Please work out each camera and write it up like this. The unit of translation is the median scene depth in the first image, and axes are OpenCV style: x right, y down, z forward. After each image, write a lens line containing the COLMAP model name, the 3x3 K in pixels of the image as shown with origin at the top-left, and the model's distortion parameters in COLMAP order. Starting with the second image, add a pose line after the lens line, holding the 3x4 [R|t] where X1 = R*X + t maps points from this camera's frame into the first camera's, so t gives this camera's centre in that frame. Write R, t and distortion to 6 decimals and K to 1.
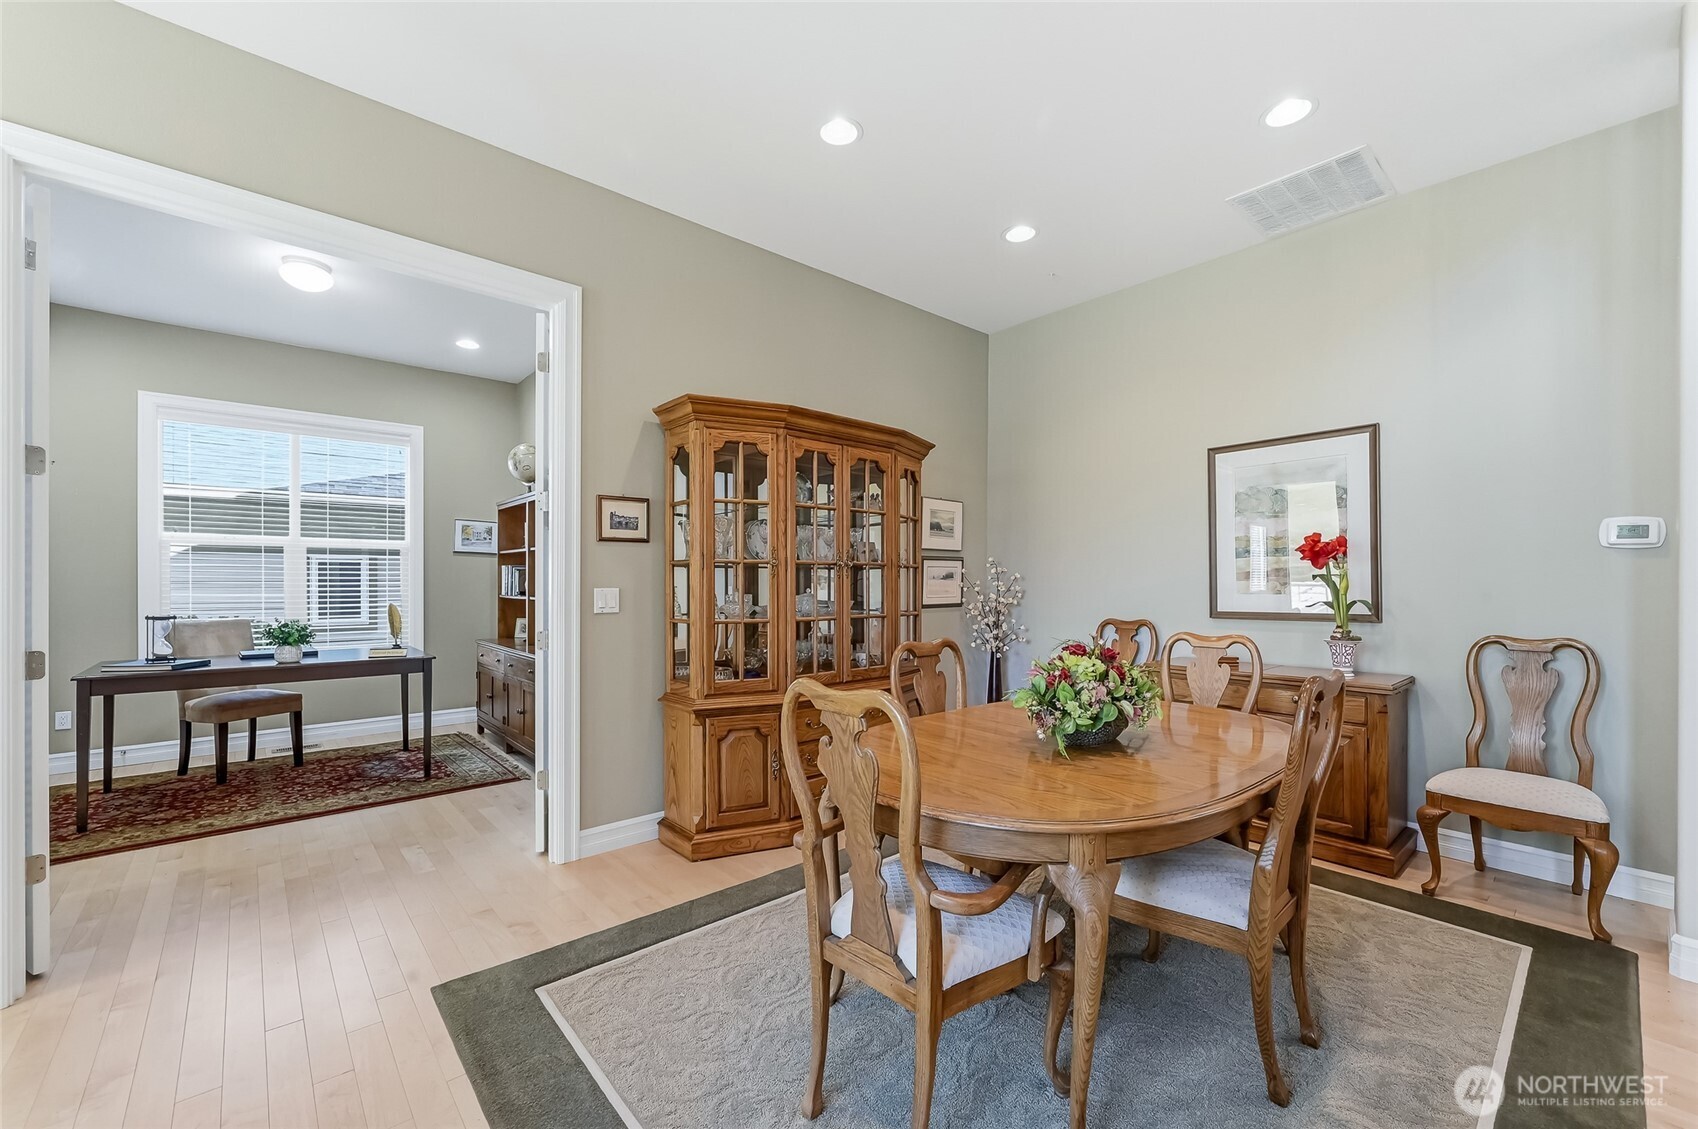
lens RADIAL K [[672.5, 0, 848.3], [0, 672.5, 585.7], [0, 0, 1]] dist [0.000209, 0.000458]
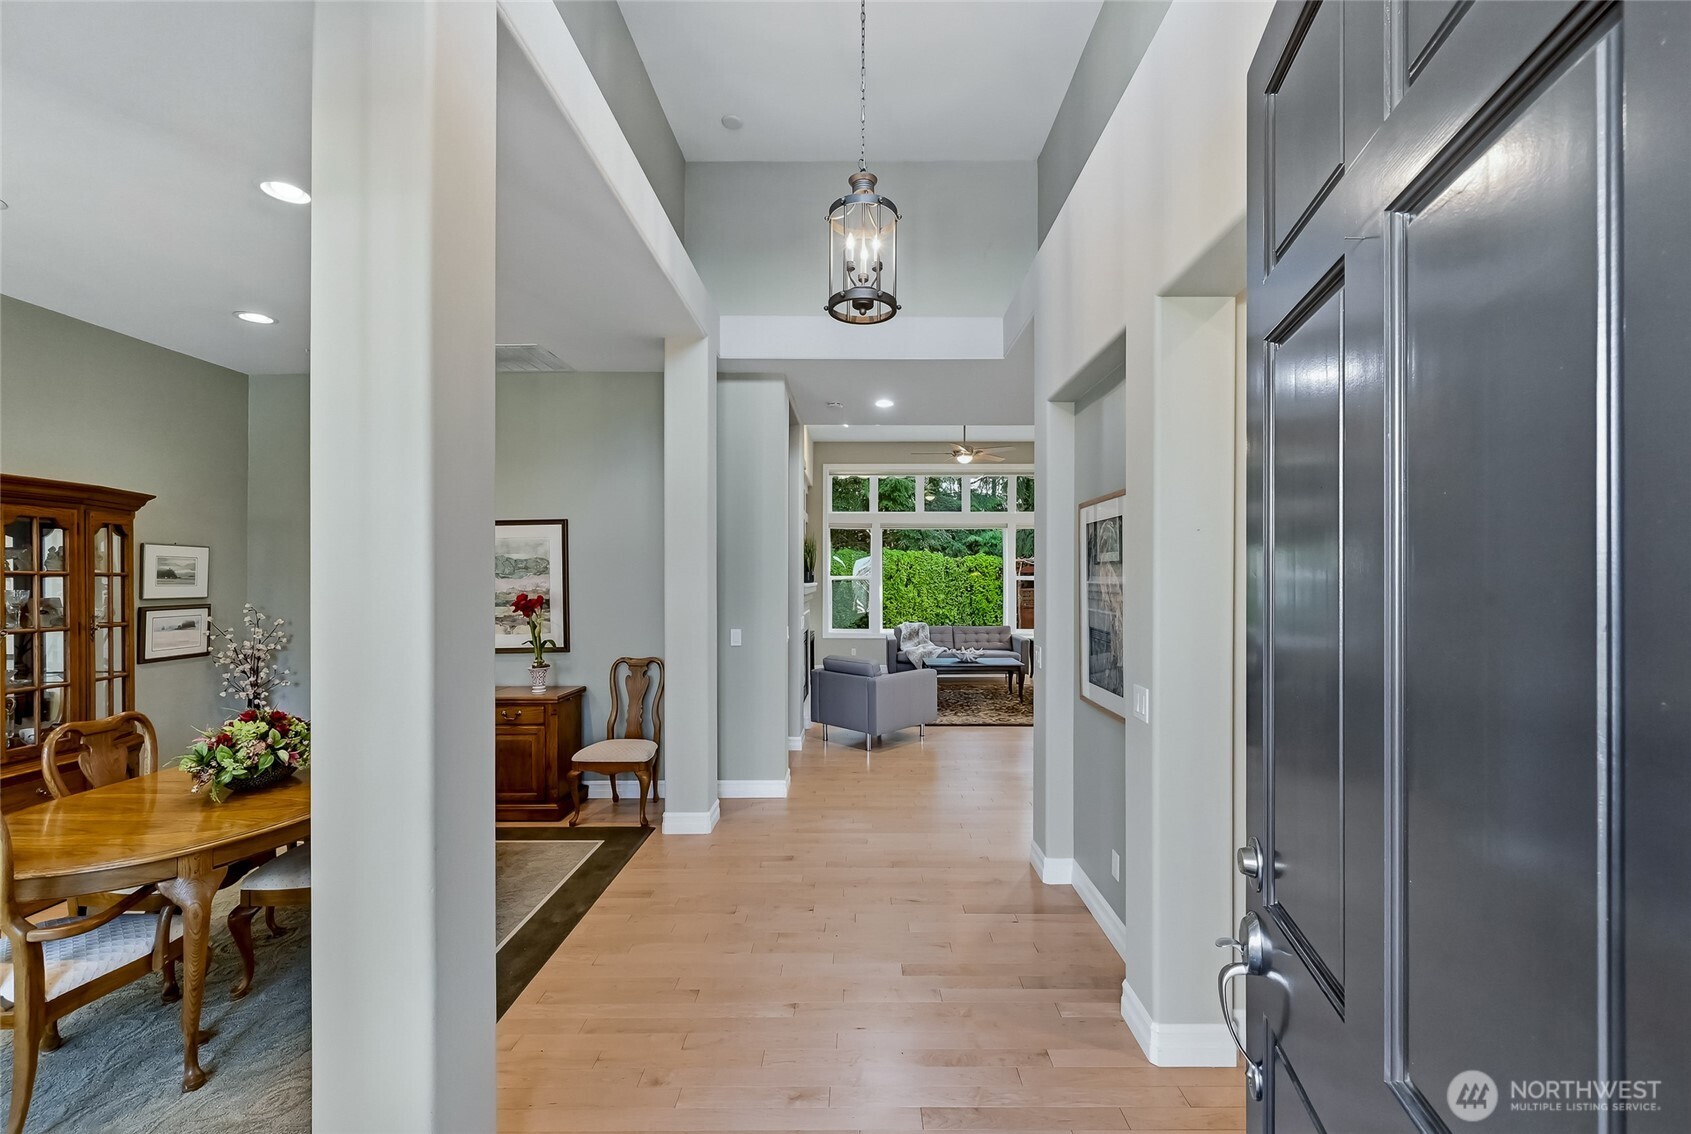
lens RADIAL K [[689.3, 0, 875.7], [0, 689.3, 565.9], [0, 0, 1]] dist [0.000371, 0.000136]
pose [[0.661978, 0.003612, 0.749514, 0.076478], [0.009117, 0.999876, -0.012871, -0.093203], [-0.749467, 0.015354, 0.661863, -0.450192]]
